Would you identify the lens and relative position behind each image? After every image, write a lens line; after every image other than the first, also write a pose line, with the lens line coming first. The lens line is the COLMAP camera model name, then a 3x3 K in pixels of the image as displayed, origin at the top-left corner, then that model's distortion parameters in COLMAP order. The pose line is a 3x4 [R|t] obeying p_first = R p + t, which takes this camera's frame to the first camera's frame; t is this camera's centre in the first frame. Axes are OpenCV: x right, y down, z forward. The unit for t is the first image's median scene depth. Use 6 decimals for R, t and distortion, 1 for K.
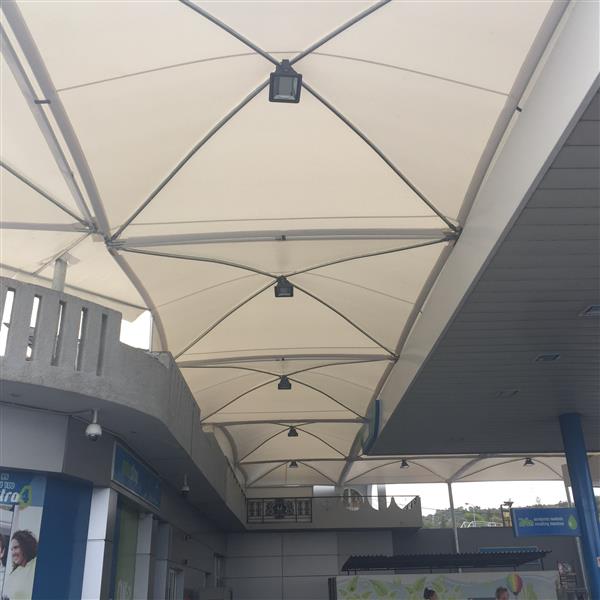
lens RADIAL K [[670.0, 0, 300.0], [0, 670.0, 300.0], [0, 0, 1]] dist [0.092473, -0.132633]
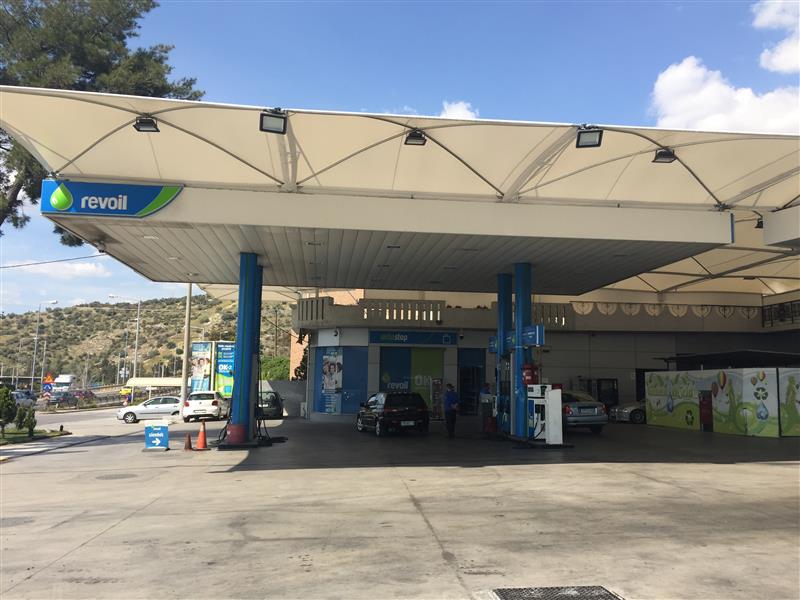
lens RADIAL K [[662.8, 0, 400.0], [0, 662.8, 300.0], [0, 0, 1]] dist [0.050510, -0.084546]
pose [[0.118959, -0.099501, -0.987901, 1.649727], [0.386025, 0.921325, -0.046312, 0.179432], [0.914786, -0.375845, 0.148009, 0.502789]]
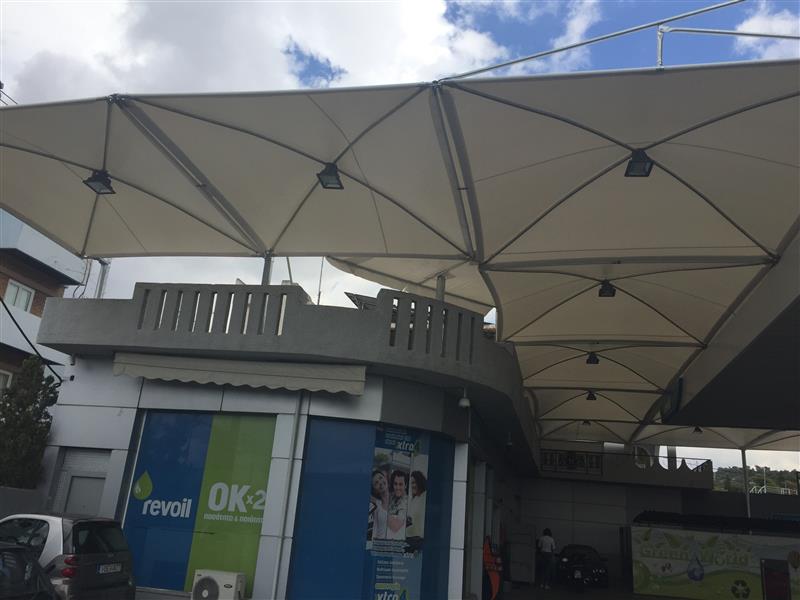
lens RADIAL K [[662.8, 0, 400.0], [0, 662.8, 300.0], [0, 0, 1]] dist [0.050510, -0.084546]
pose [[0.967077, 0.023486, -0.253398, -0.057258], [-0.002871, 0.996676, 0.081418, -0.067773], [0.254468, -0.078010, 0.963930, -0.165000]]
